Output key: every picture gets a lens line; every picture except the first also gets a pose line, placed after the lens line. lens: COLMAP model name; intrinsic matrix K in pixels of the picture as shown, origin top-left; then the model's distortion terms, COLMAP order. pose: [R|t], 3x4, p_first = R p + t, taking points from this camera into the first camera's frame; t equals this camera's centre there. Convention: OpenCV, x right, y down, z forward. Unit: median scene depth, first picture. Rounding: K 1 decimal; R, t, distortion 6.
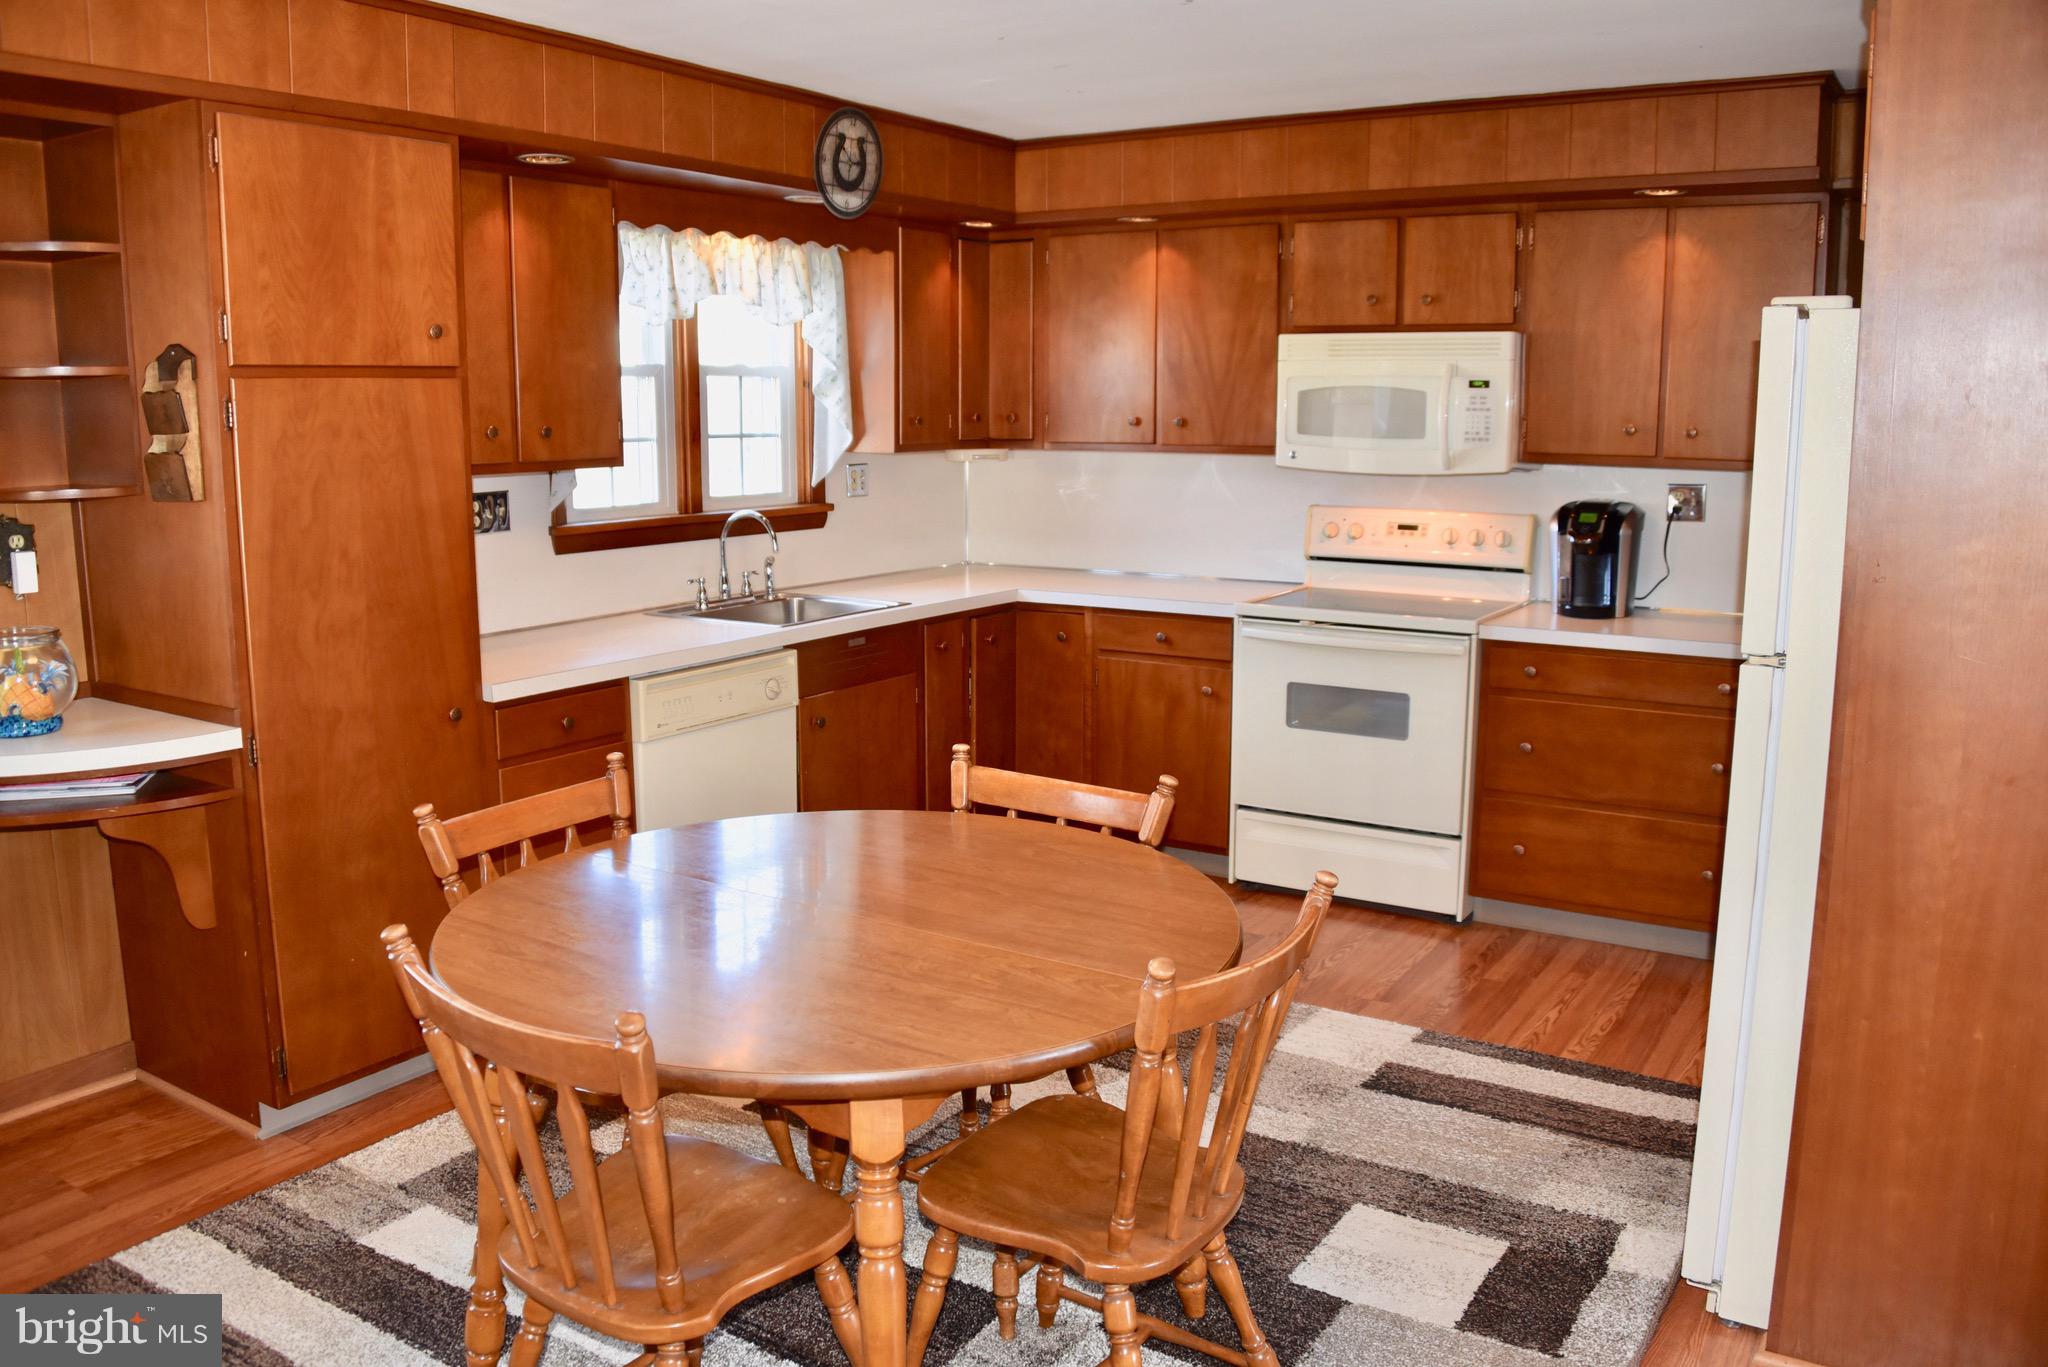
lens RADIAL K [[1638.7, 0, 1023.8], [0, 1638.7, 683.3], [0, 0, 1]] dist [-0.124561, 0.055489]
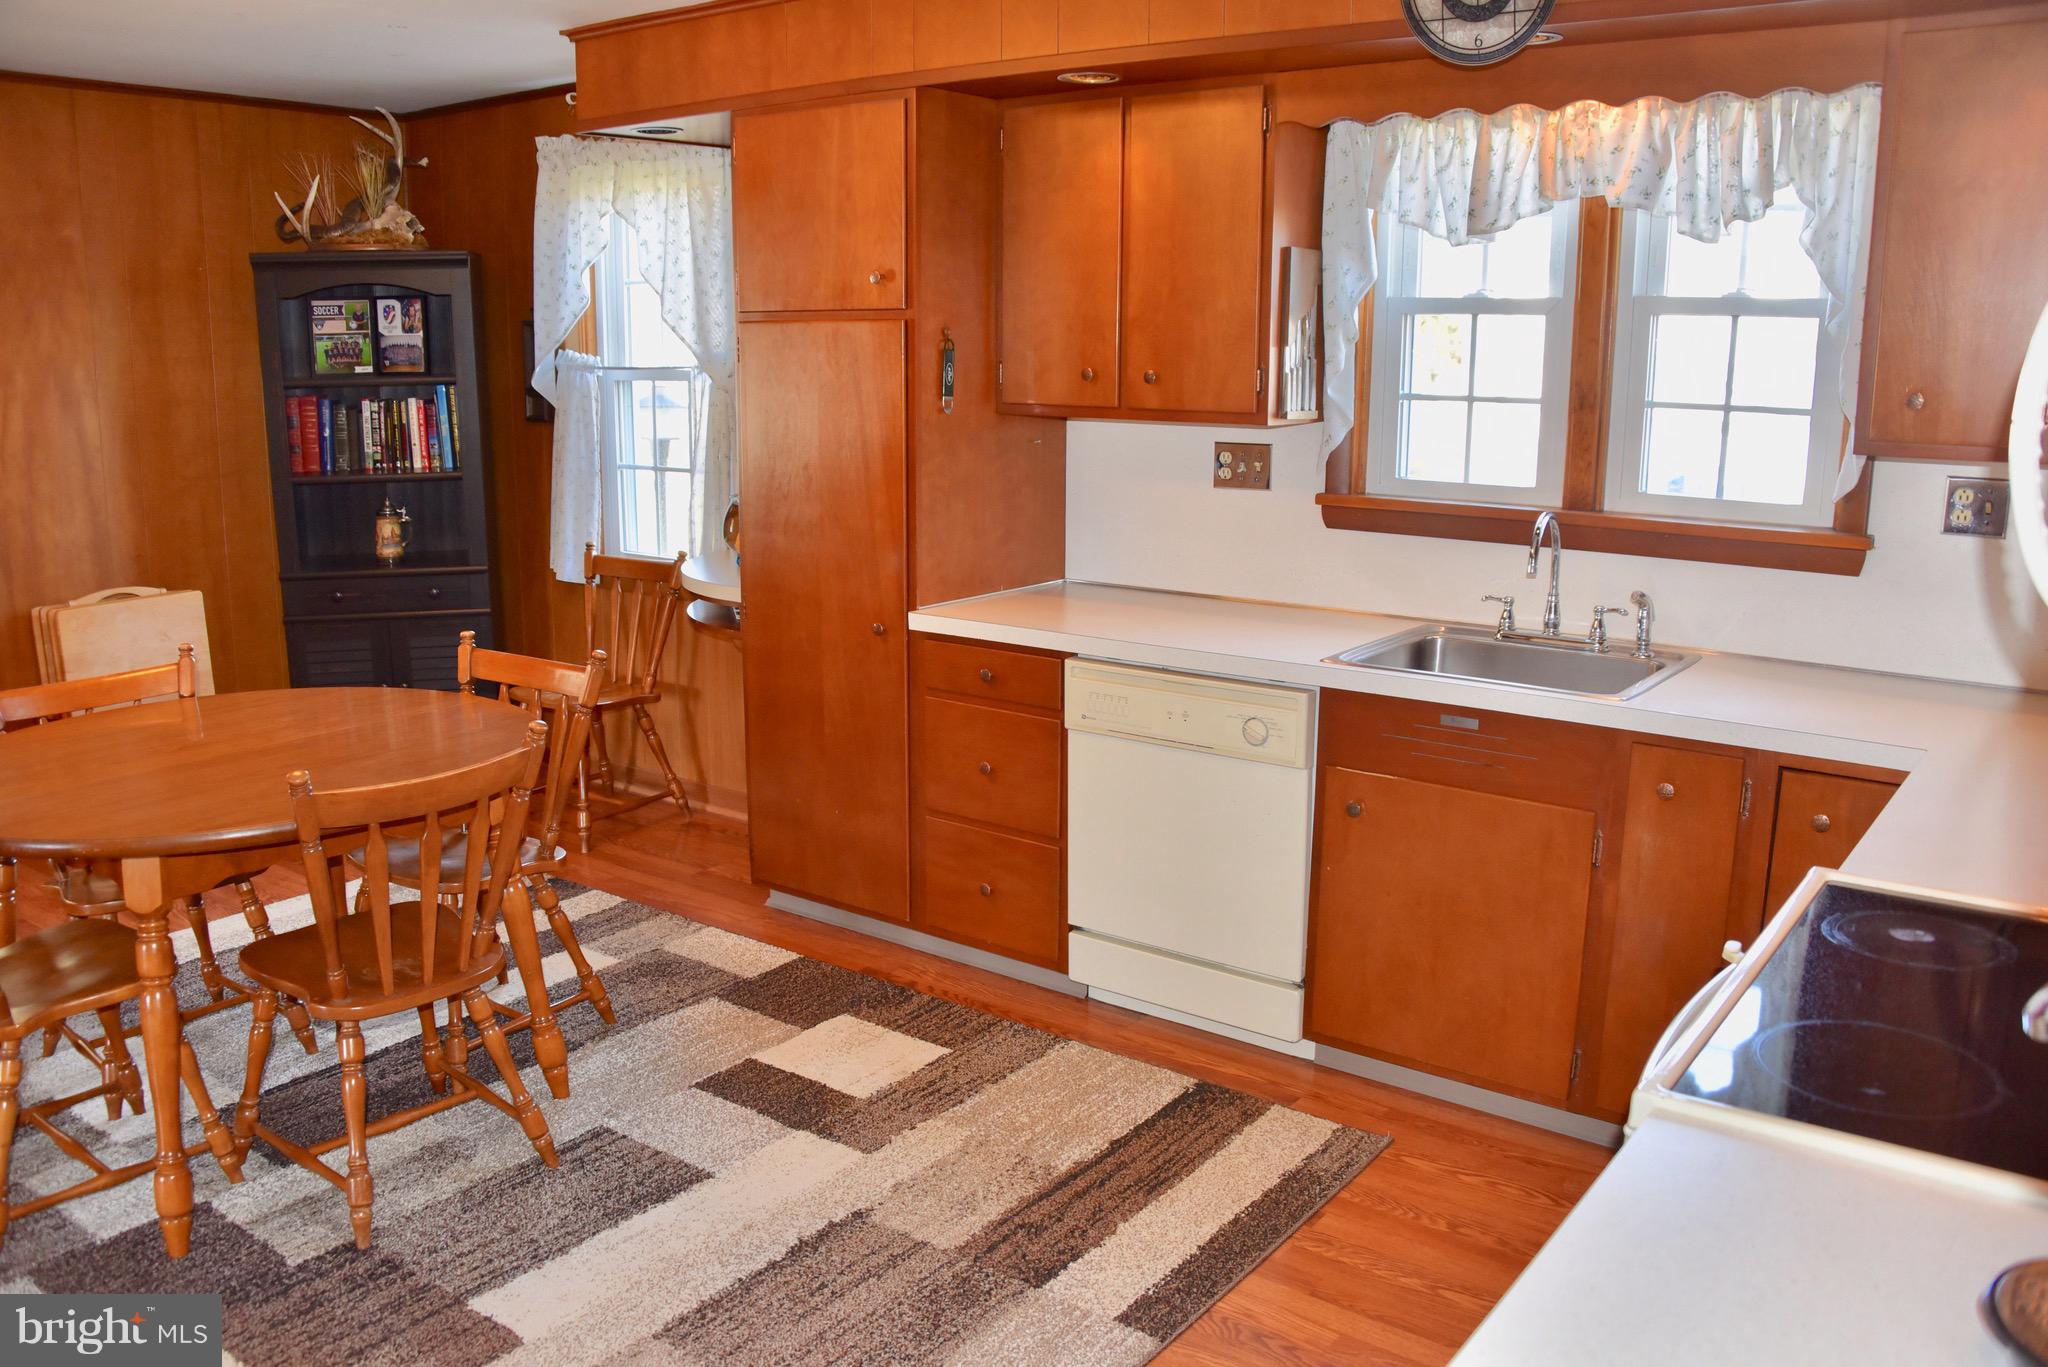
lens RADIAL K [[1638.7, 0, 1026.1], [0, 1638.7, 690.9], [0, 0, 1]] dist [-0.124561, 0.055489]
pose [[-0.075182, 0.211774, -0.974423, 0.553185], [-0.173272, 0.959548, 0.221910, -0.154512], [0.982000, 0.185524, -0.035446, 0.869382]]
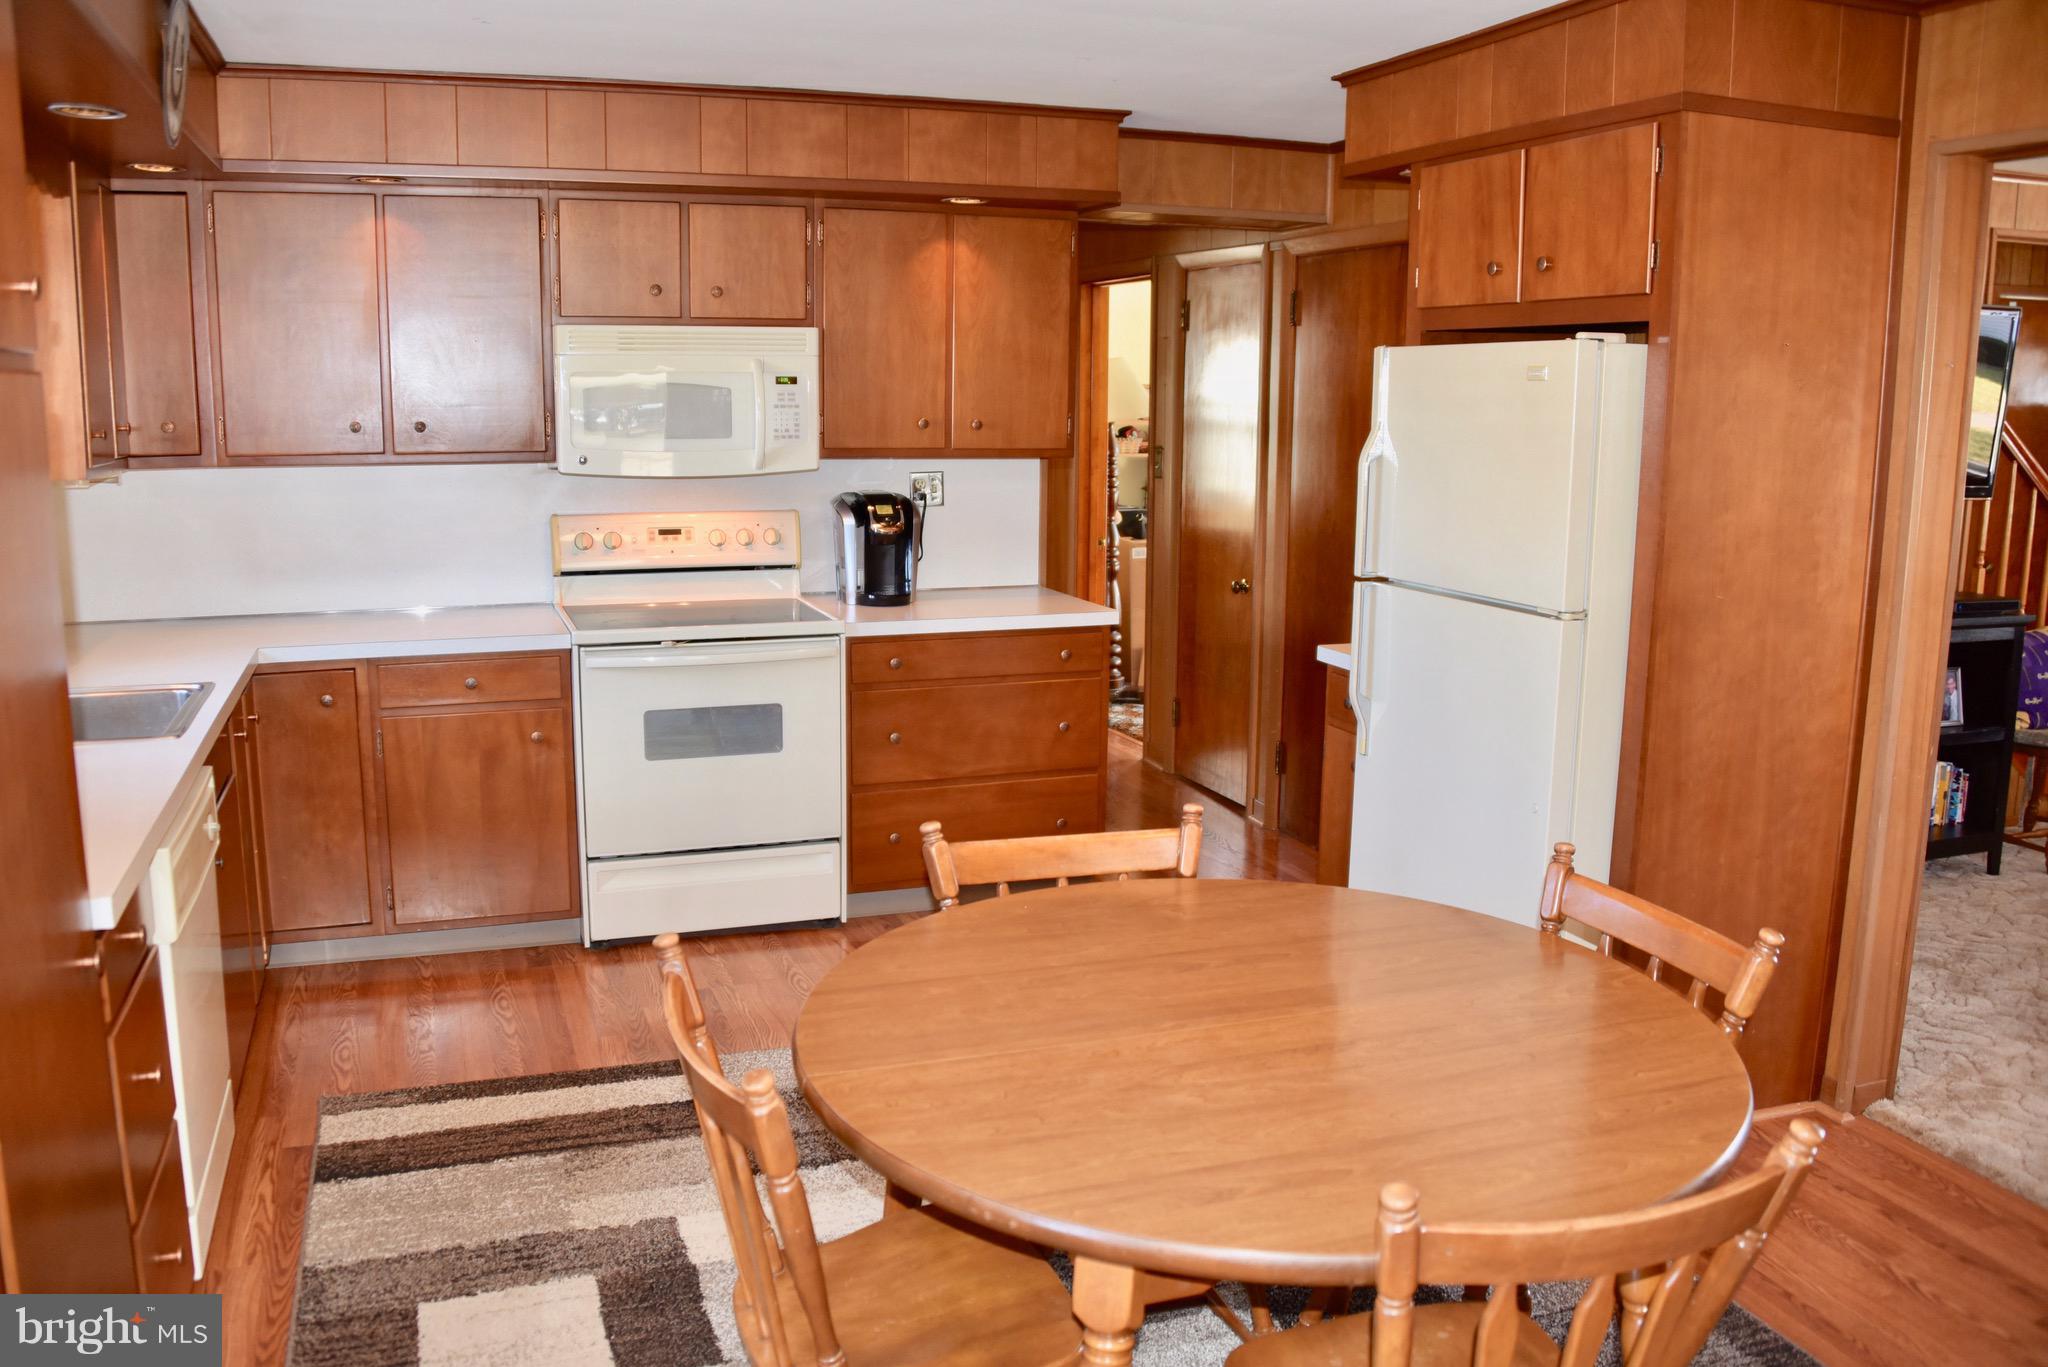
lens RADIAL K [[1638.7, 0, 986.3], [0, 1638.7, 691.6], [0, 0, 1]] dist [-0.124561, 0.055489]
pose [[0.615112, -0.138923, 0.776104, -0.442835], [0.126713, 0.988977, 0.076600, -0.059745], [-0.778191, 0.051225, 0.625935, 0.301981]]
